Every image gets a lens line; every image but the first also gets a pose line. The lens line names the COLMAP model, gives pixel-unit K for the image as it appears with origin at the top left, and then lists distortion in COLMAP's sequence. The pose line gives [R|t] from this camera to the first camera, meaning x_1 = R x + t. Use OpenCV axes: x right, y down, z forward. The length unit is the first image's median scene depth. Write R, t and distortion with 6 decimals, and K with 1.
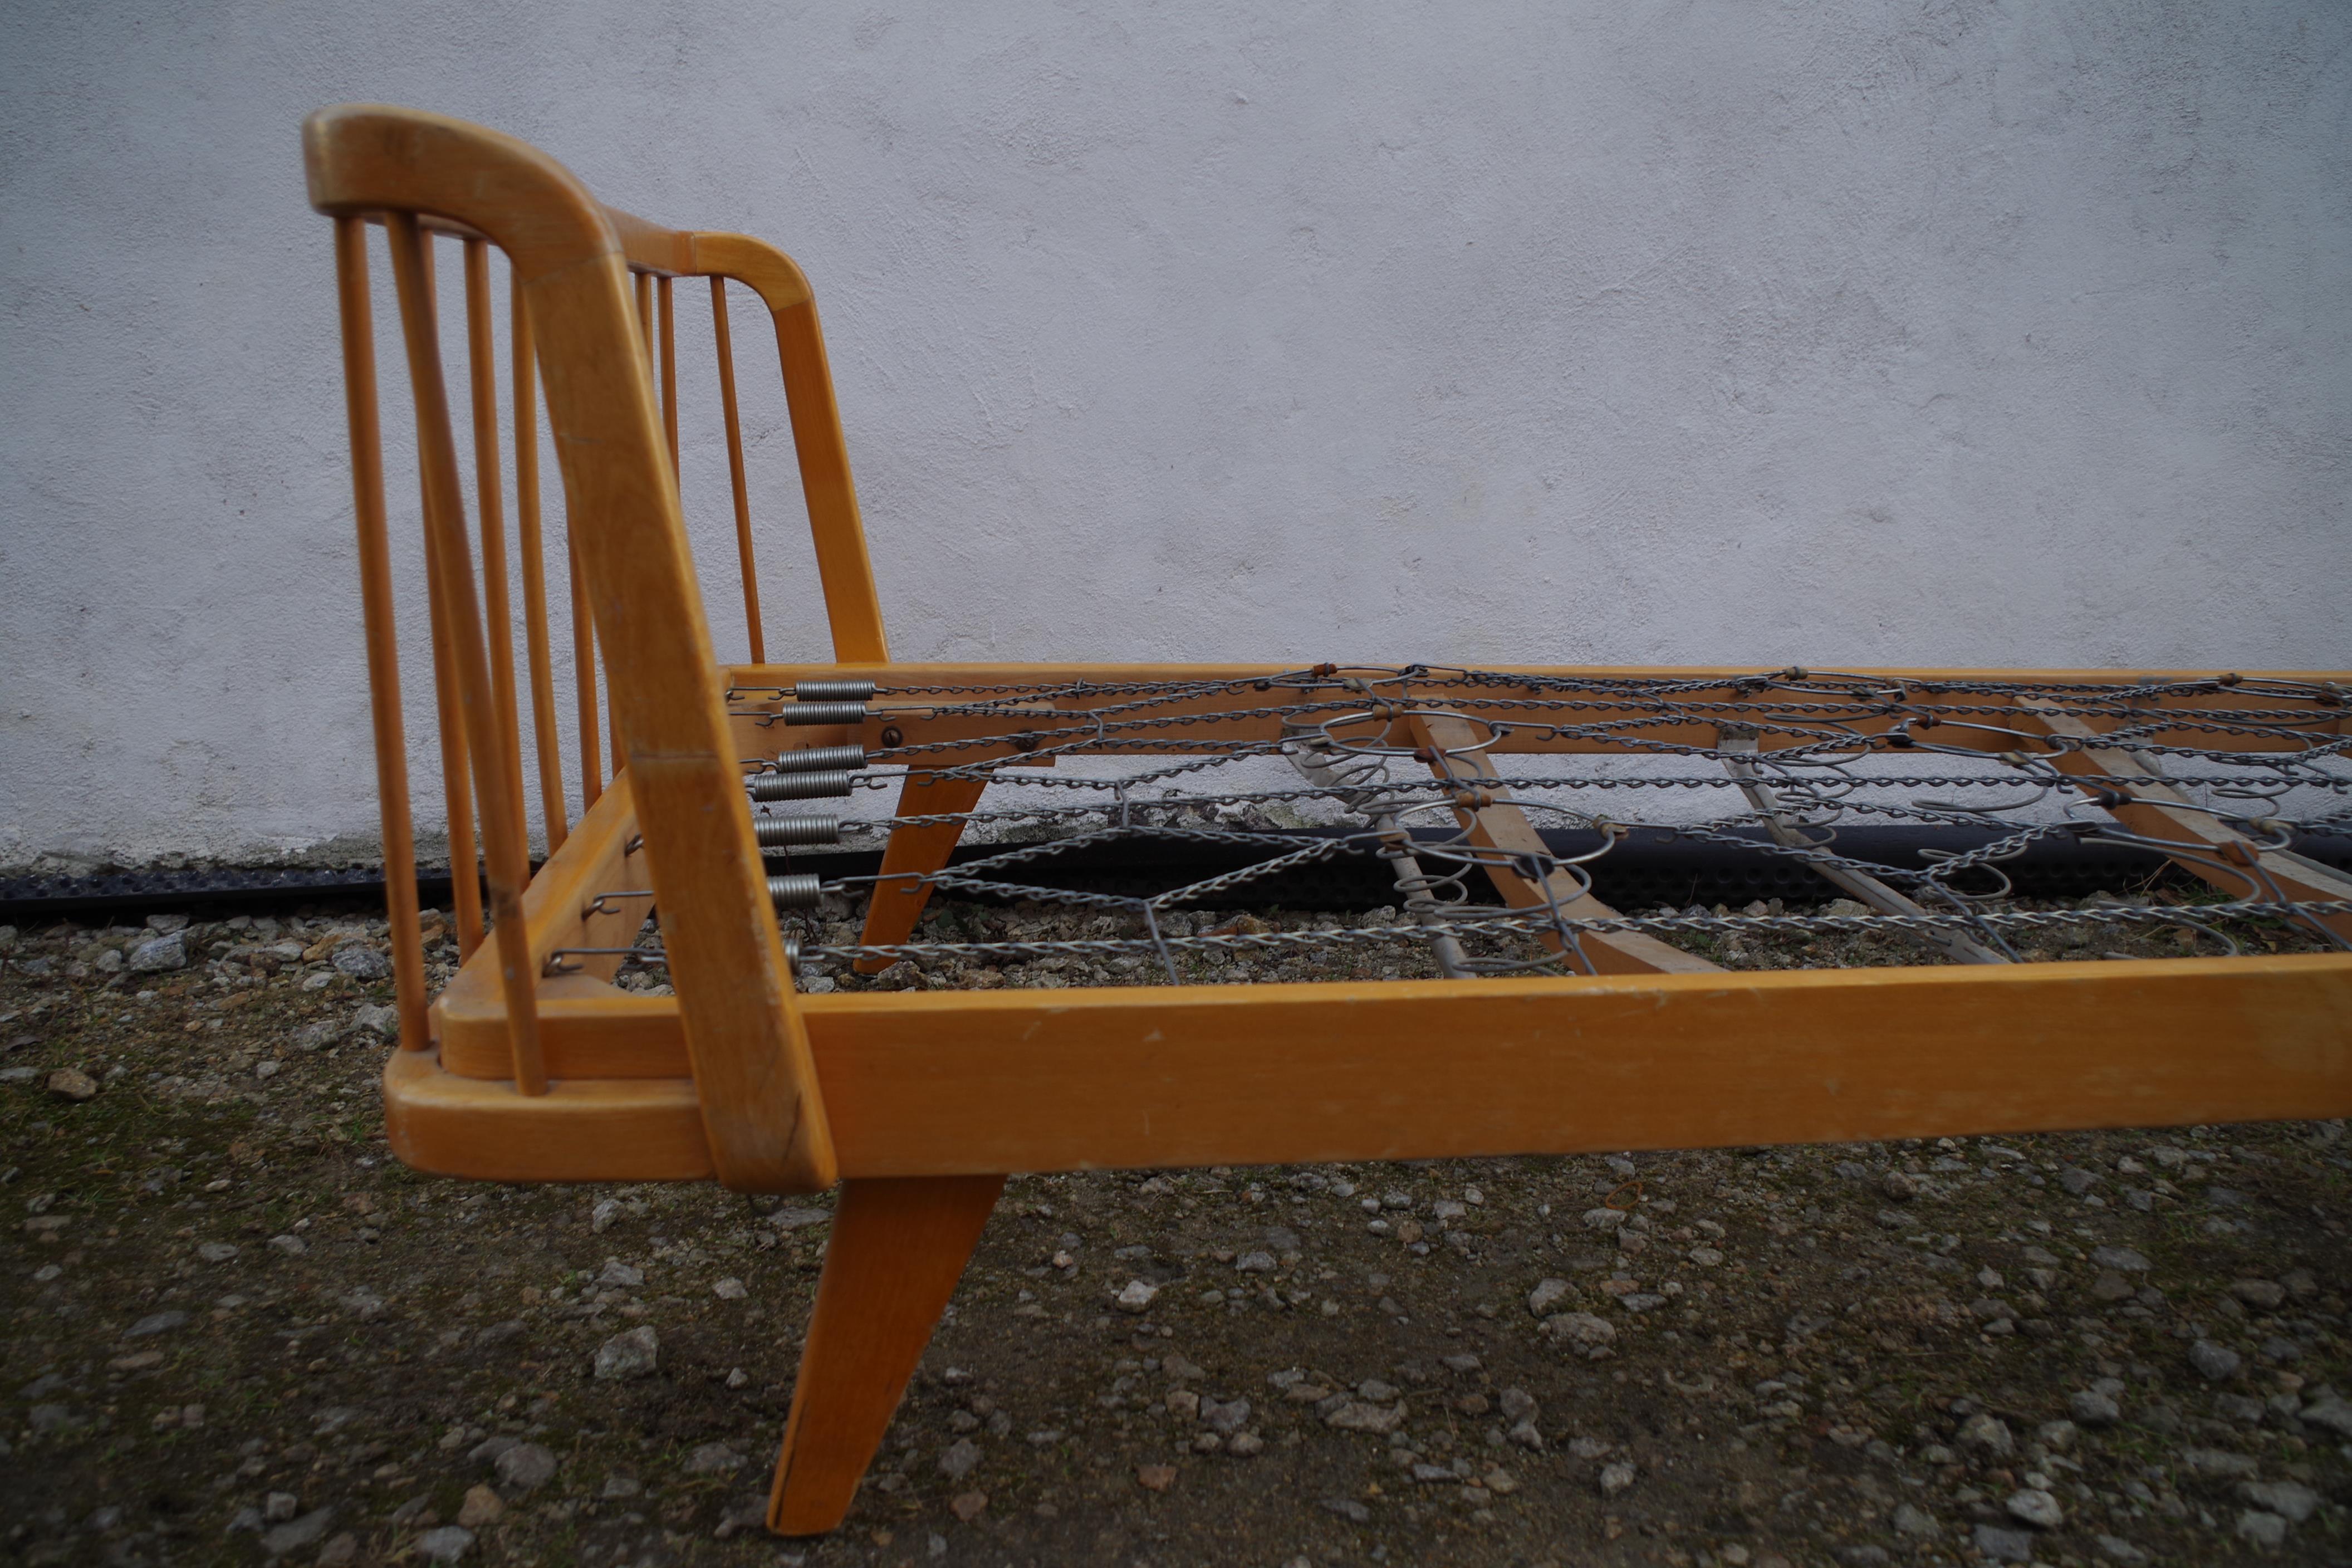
lens RADIAL K [[1840.9, 0, 1152.1], [0, 1840.9, 803.8], [0, 0, 1]] dist [-0.084673, 0.036775]
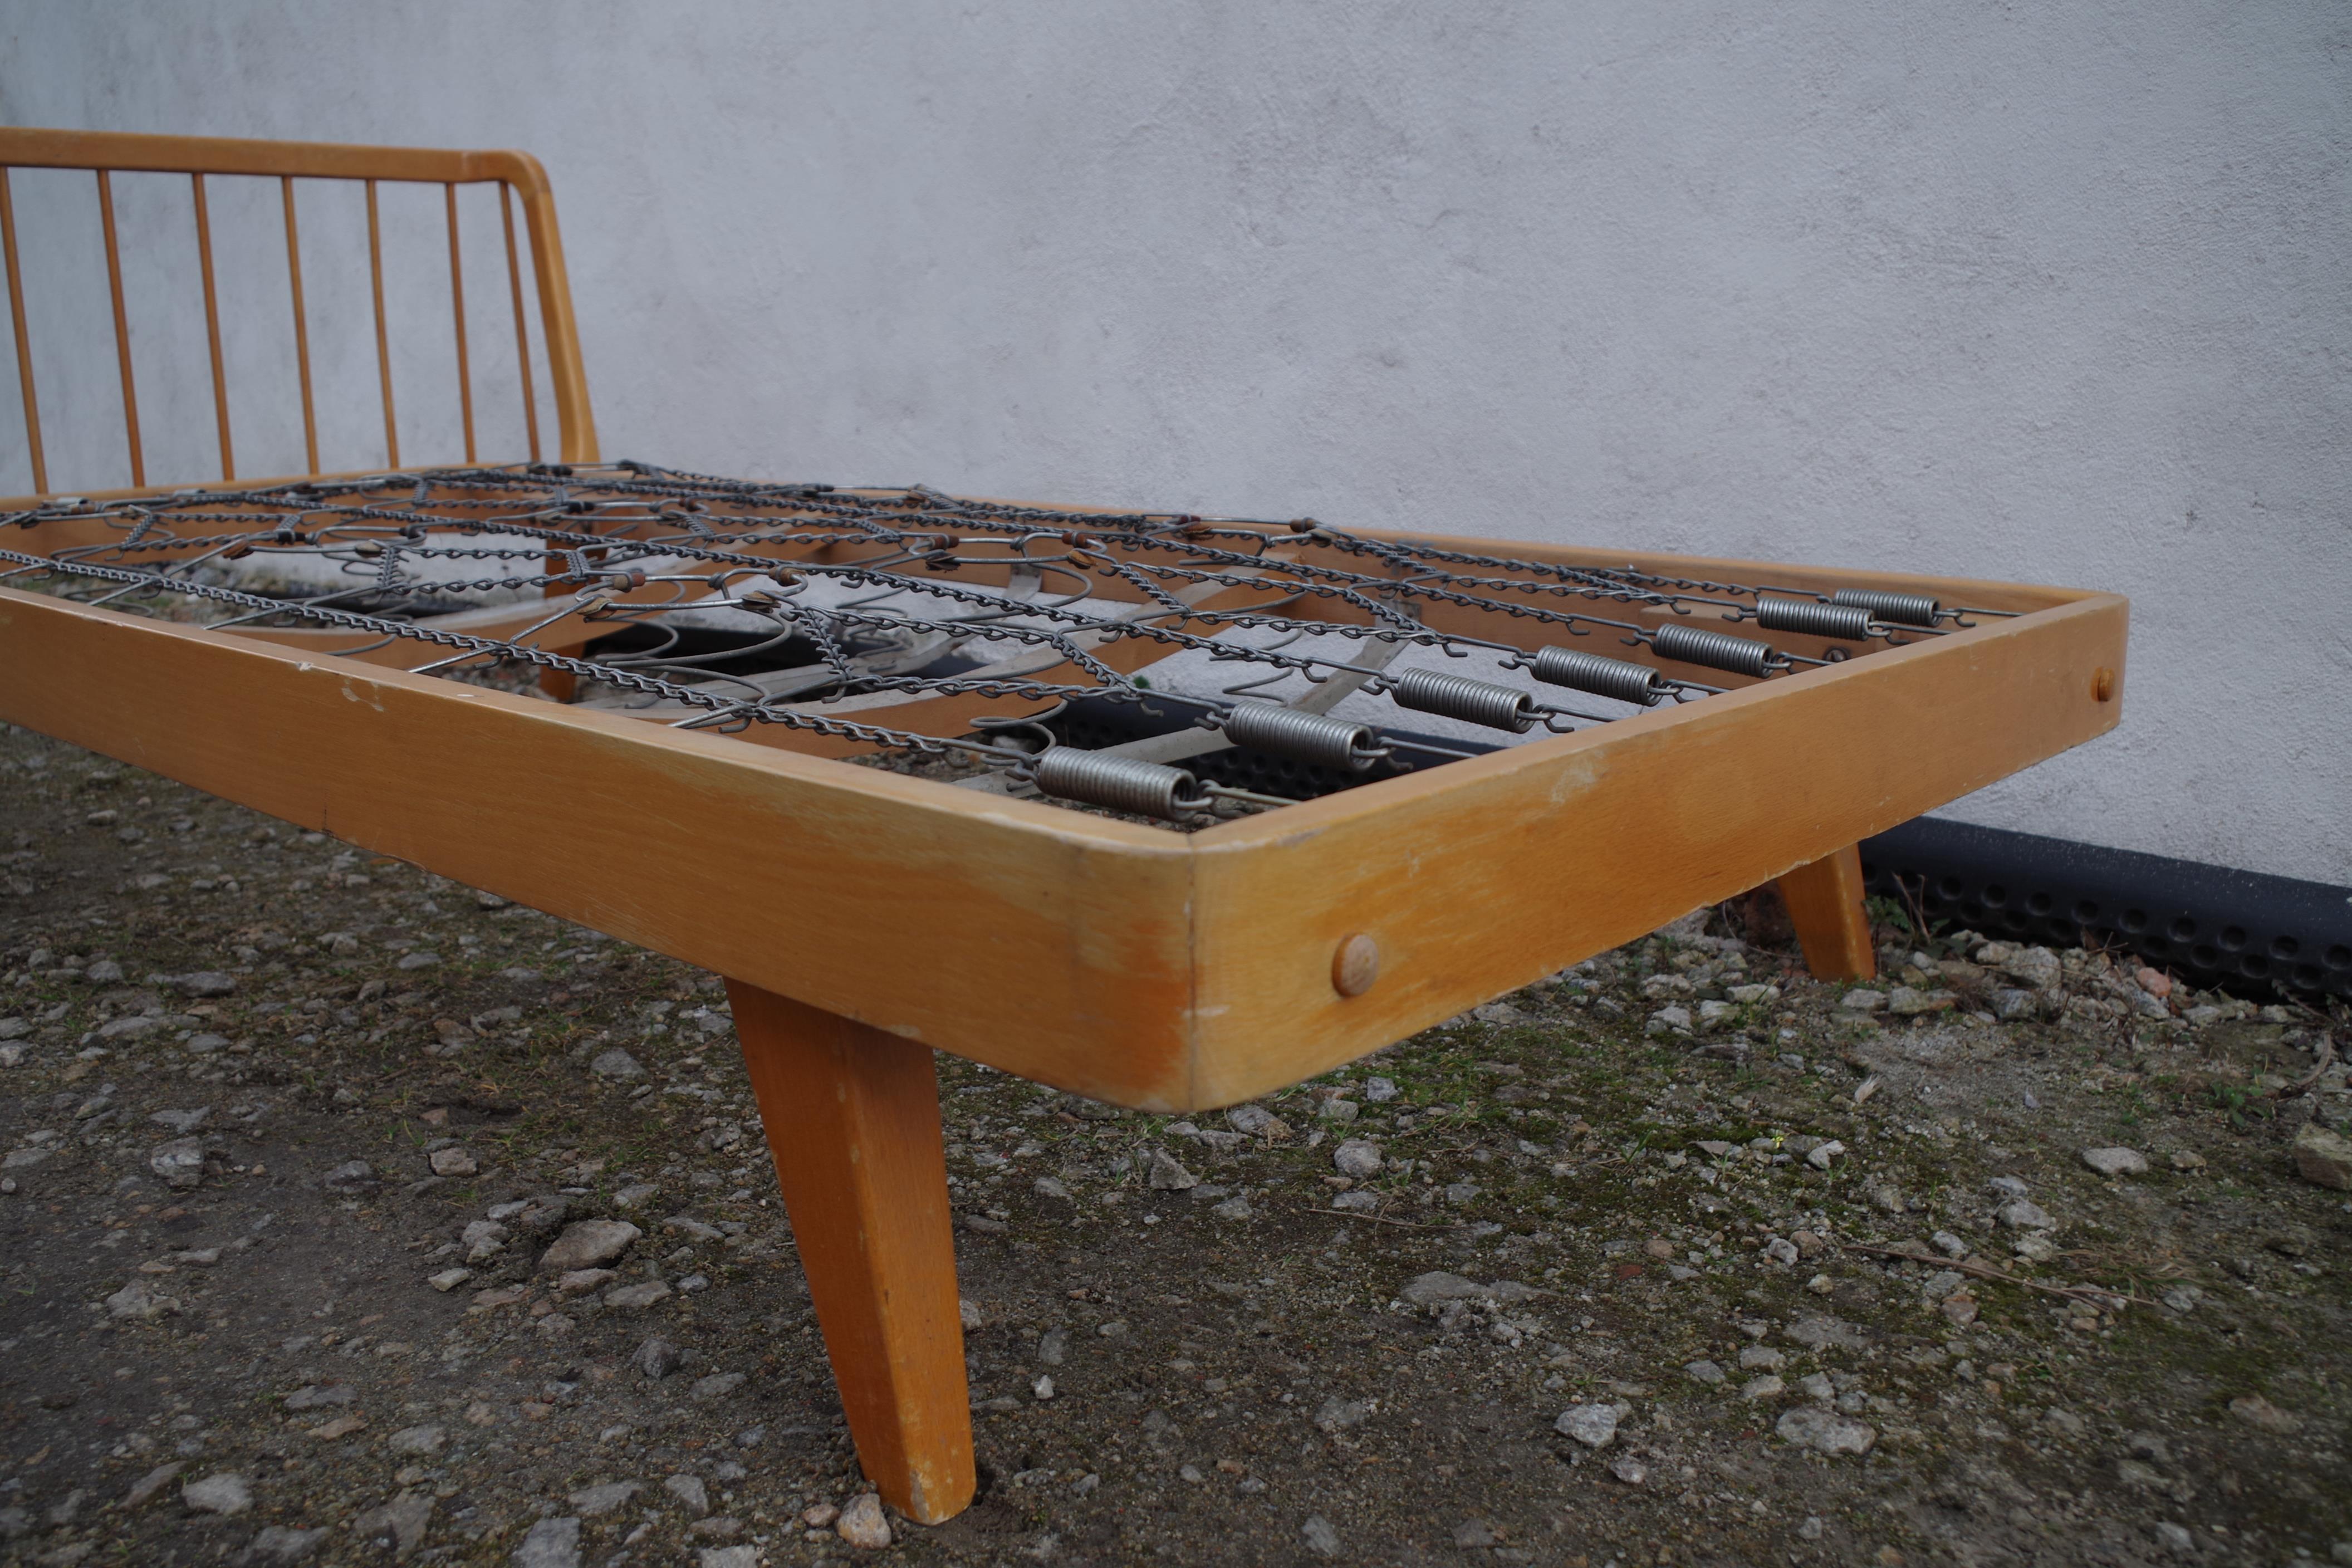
lens RADIAL K [[1955.9, 0, 1161.7], [0, 1955.9, 816.9], [0, 0, 1]] dist [-0.070010, 0.020848]
pose [[0.672107, 0.160458, -0.722859, 1.092763], [-0.163621, 0.984289, 0.066356, 0.010026], [0.722150, 0.073676, 0.687802, 0.331397]]
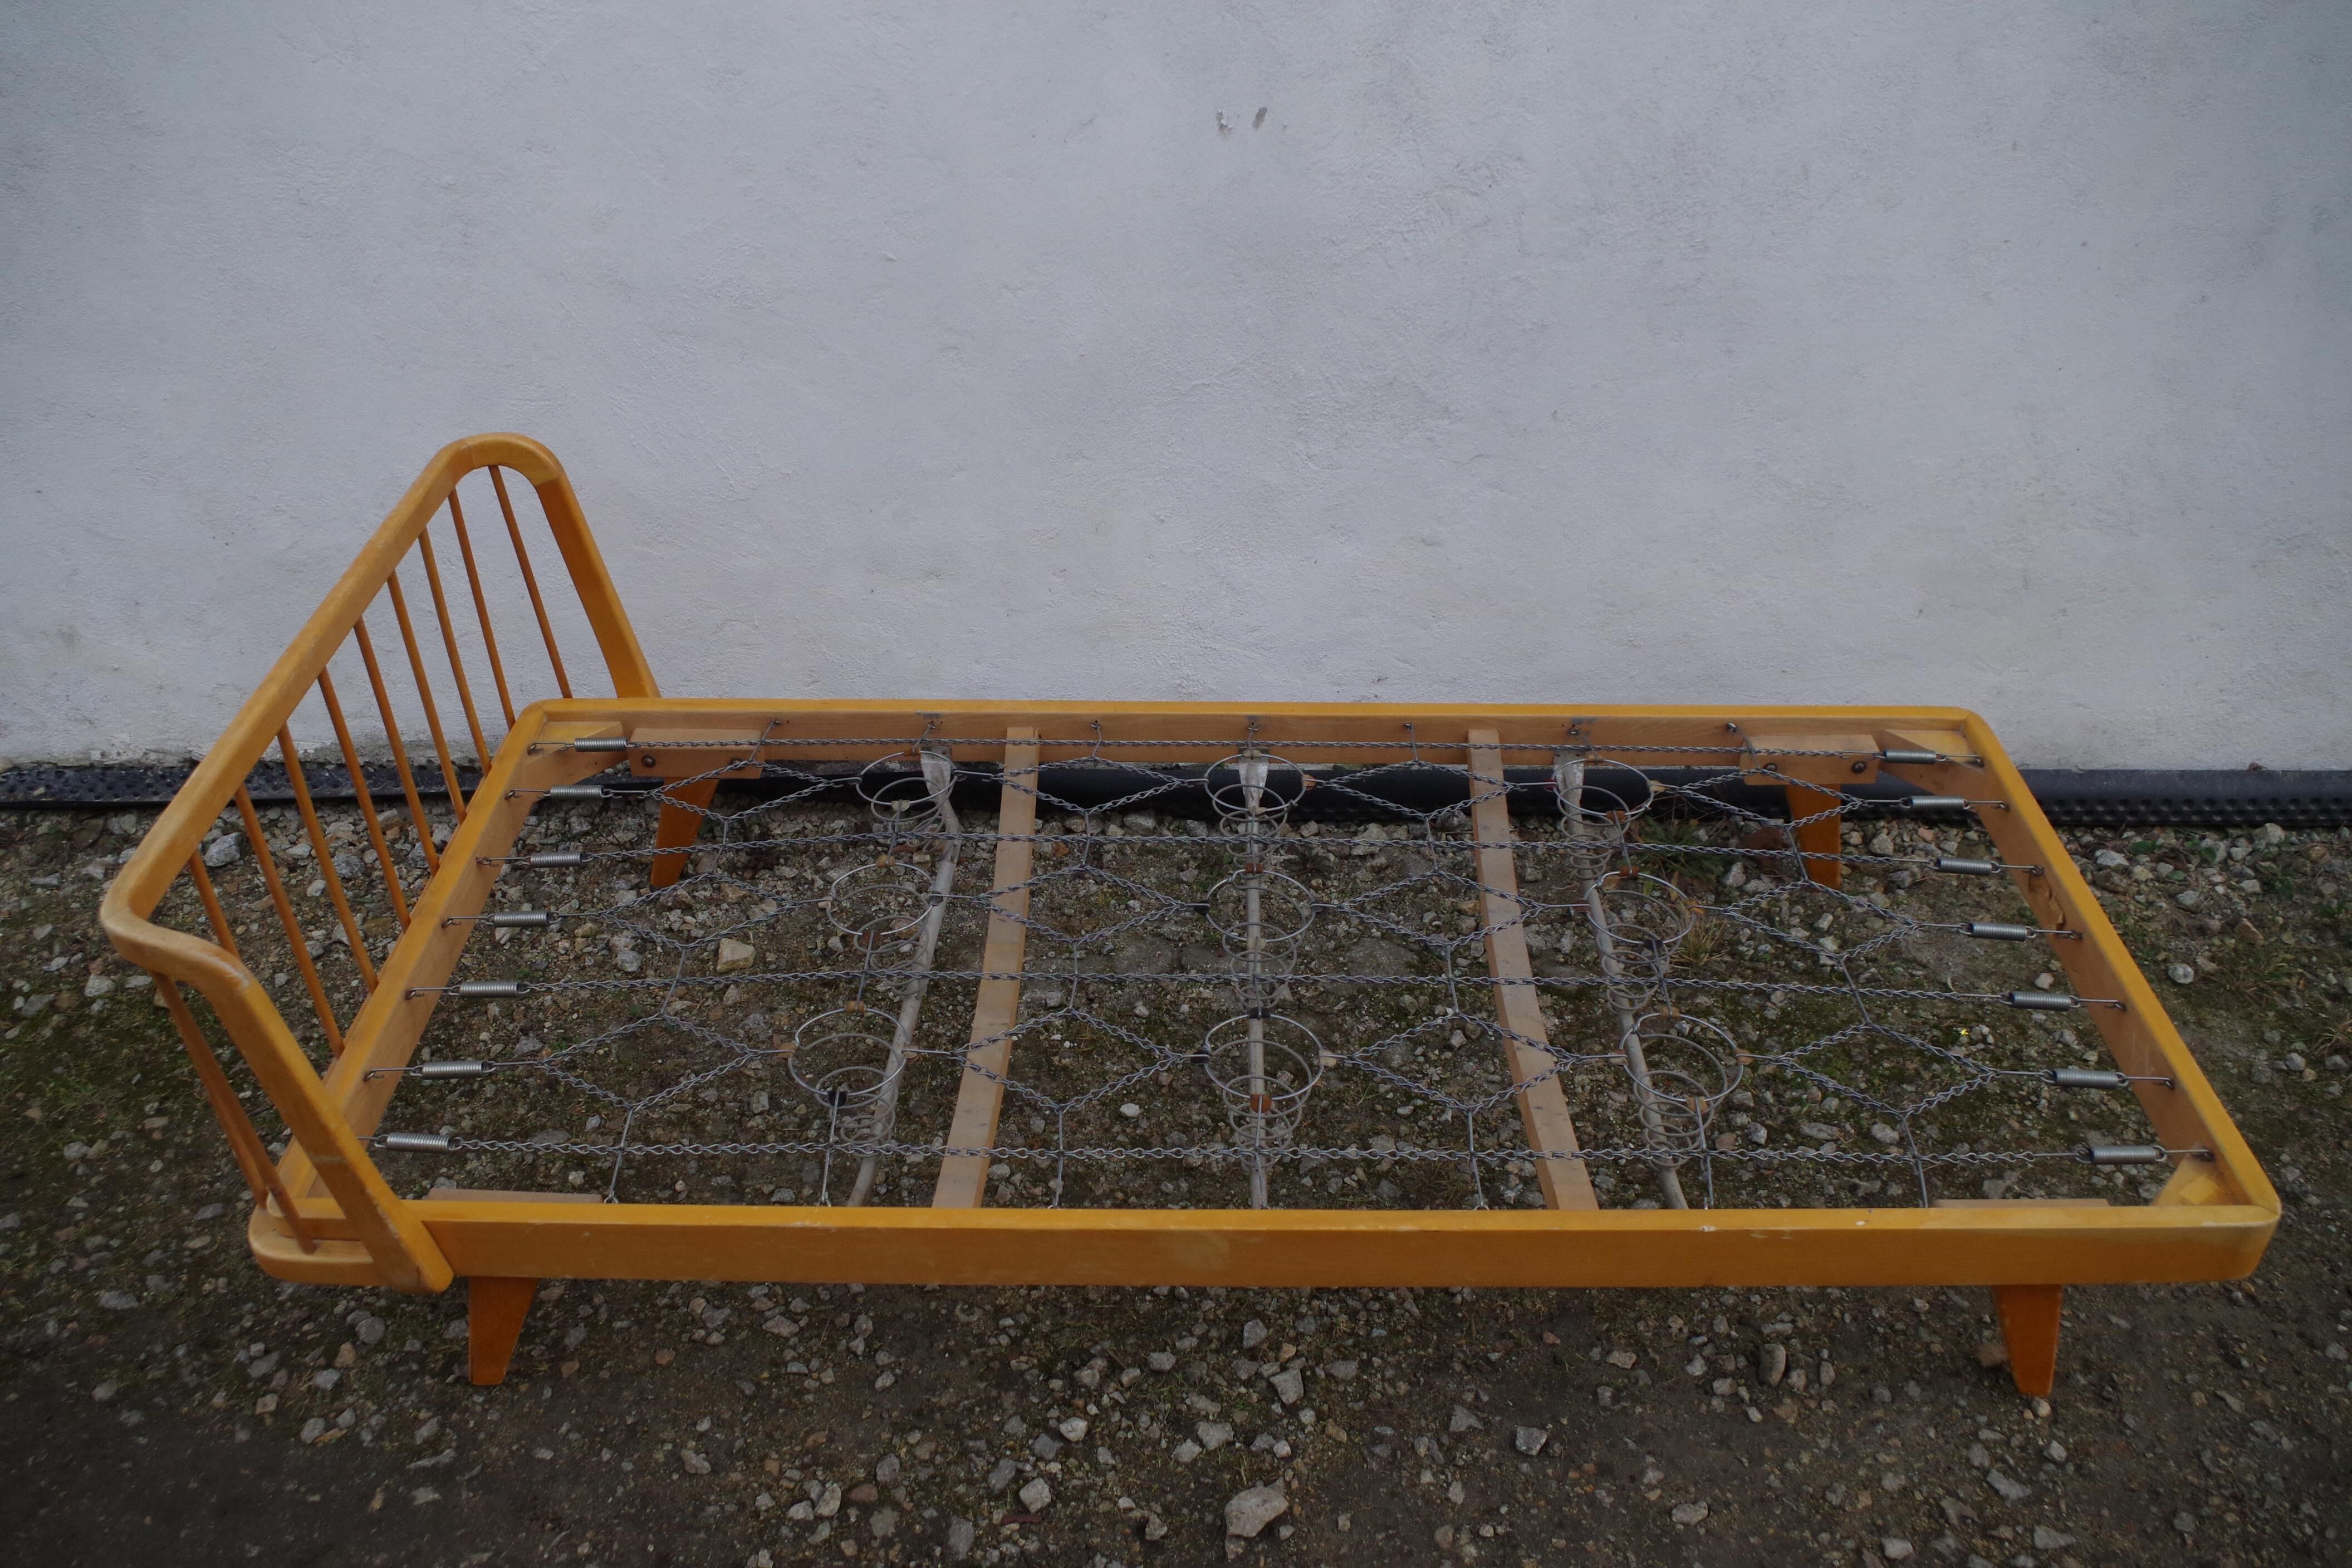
lens RADIAL K [[1840.9, 0, 1162.1], [0, 1840.9, 803.5], [0, 0, 1]] dist [-0.084673, 0.036775]
pose [[0.992682, 0.052341, -0.108826, 0.388748], [-0.006570, 0.923259, 0.384122, -0.514840], [0.120580, -0.380596, 0.916846, -0.291128]]
